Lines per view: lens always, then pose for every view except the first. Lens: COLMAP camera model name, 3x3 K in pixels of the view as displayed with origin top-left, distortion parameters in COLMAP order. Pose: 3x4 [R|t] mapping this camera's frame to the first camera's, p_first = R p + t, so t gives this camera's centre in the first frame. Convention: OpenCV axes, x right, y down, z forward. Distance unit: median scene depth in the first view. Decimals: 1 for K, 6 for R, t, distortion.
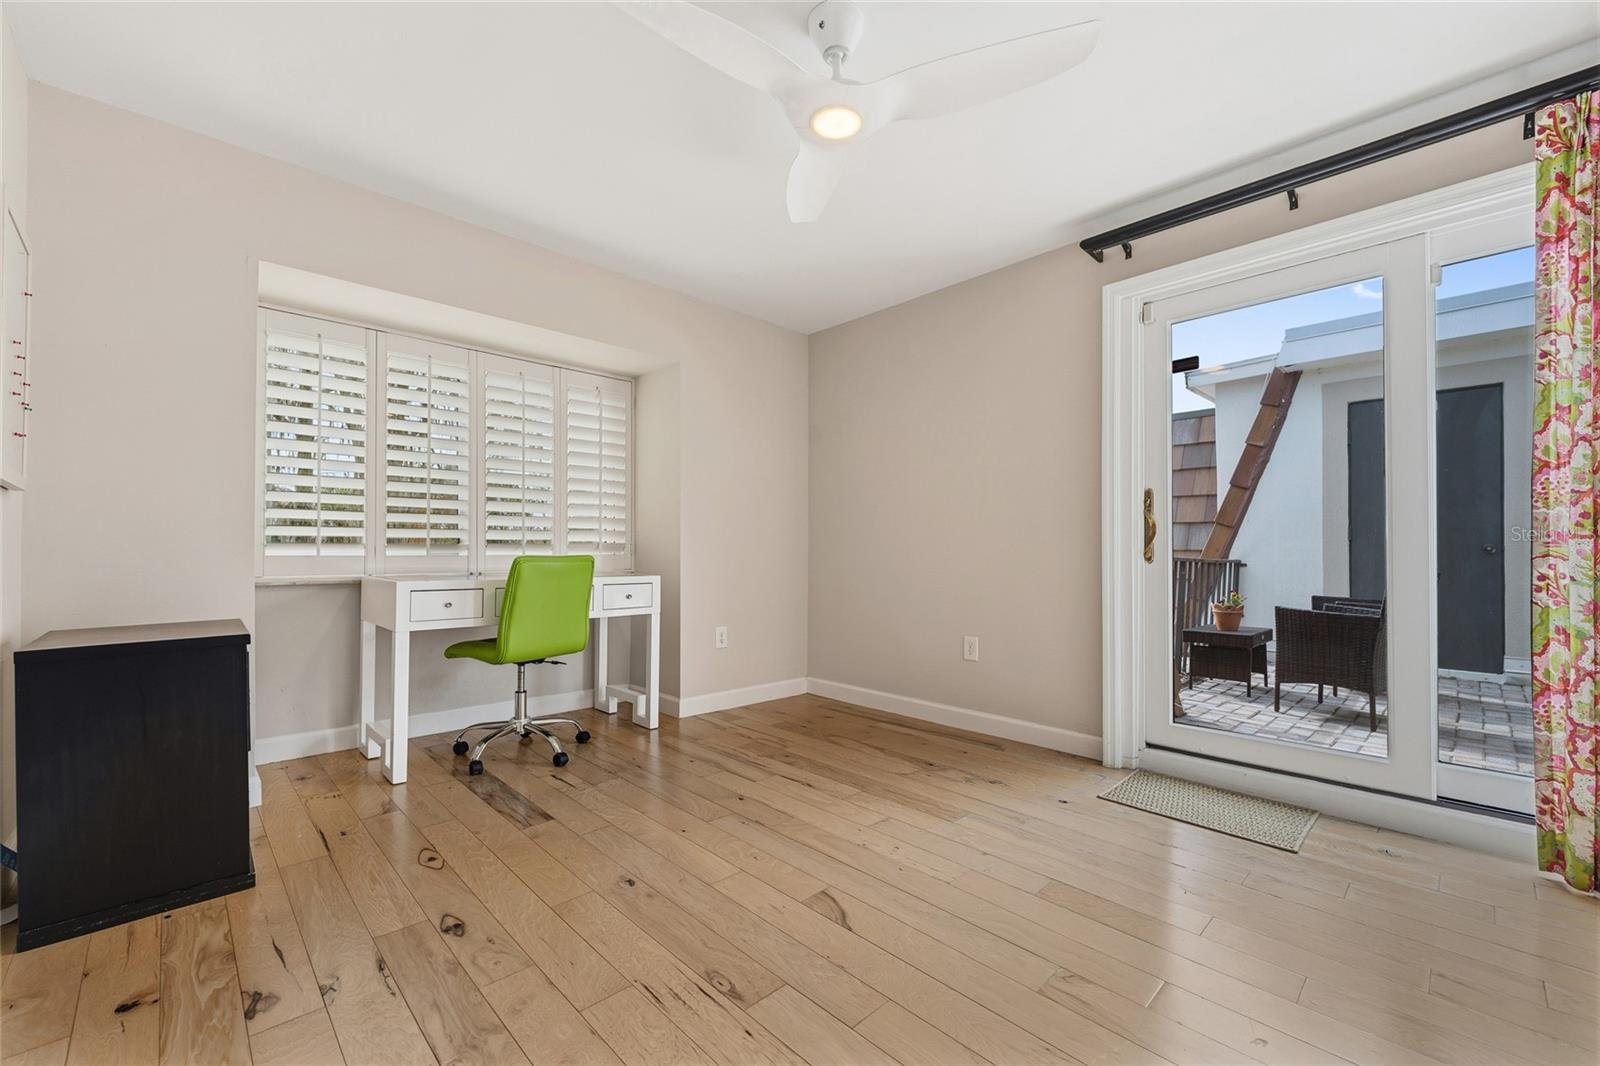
lens RADIAL K [[648.4, 0, 802.2], [0, 648.4, 541.3], [0, 0, 1]] dist [0.000578, -0.001010]
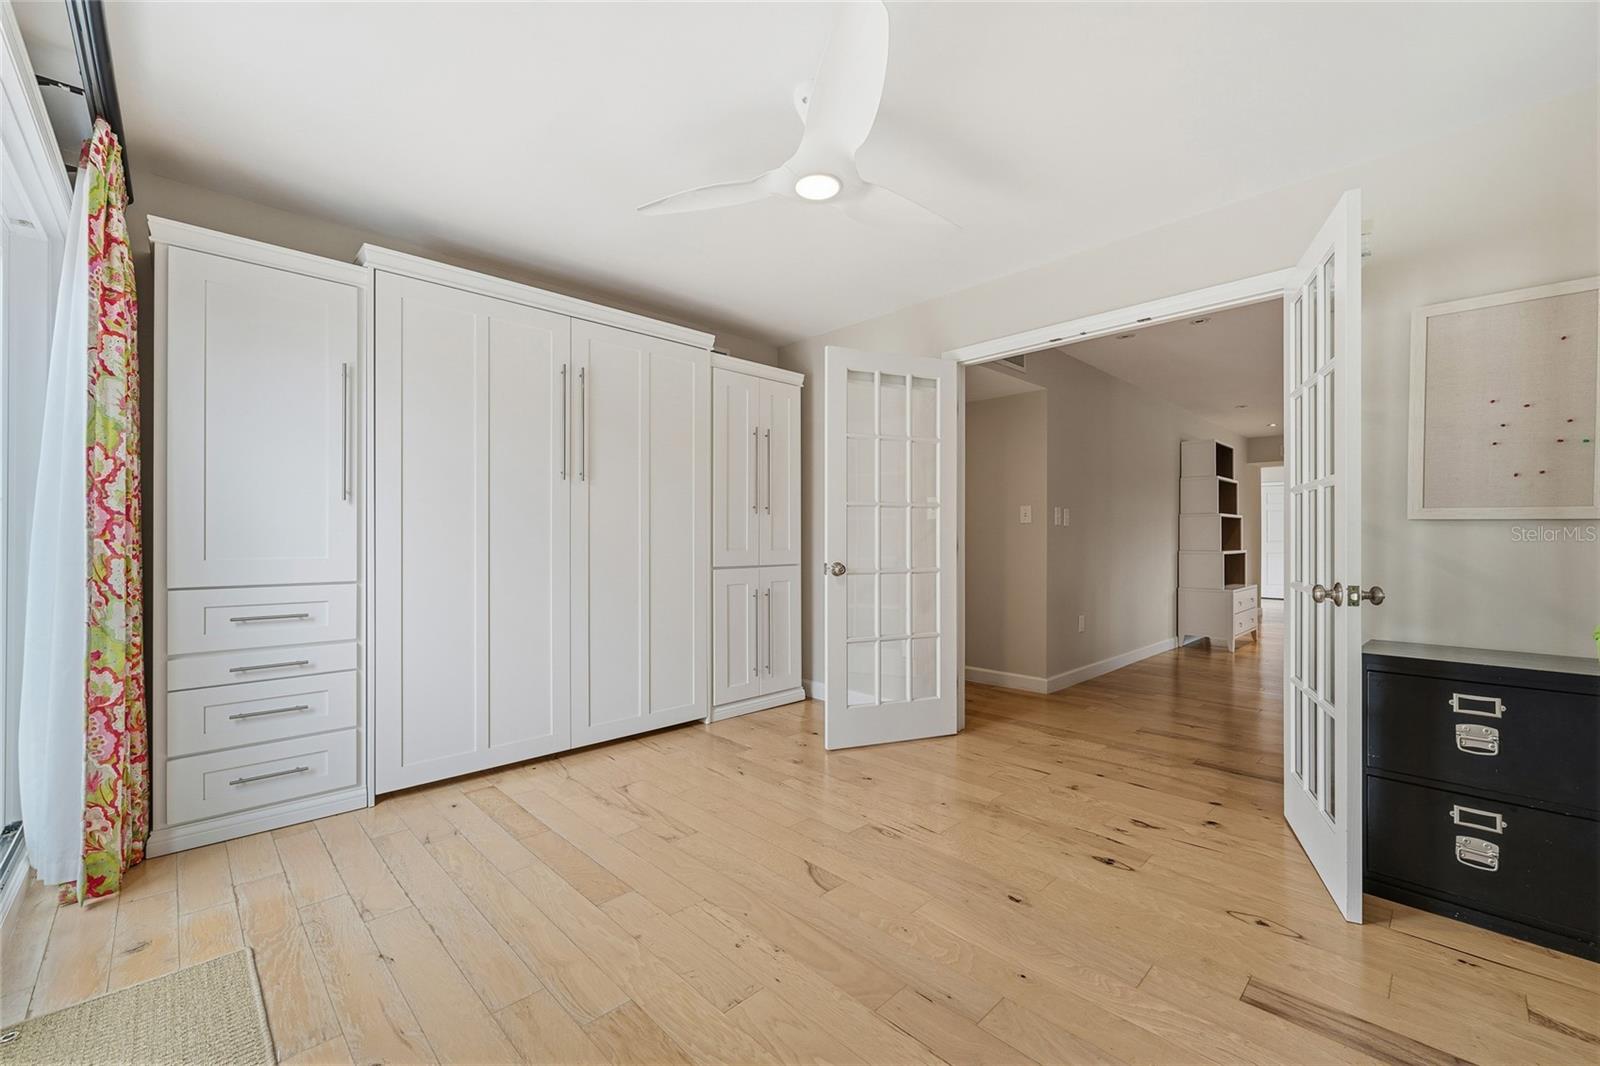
lens RADIAL K [[648.4, 0, 797.7], [0, 648.4, 539.9], [0, 0, 1]] dist [0.000578, -0.001010]
pose [[-0.999980, -0.003017, 0.005626, 0.076143], [-0.003090, 0.999911, -0.012997, -0.031454], [-0.005586, -0.013014, -0.999900, 2.052936]]
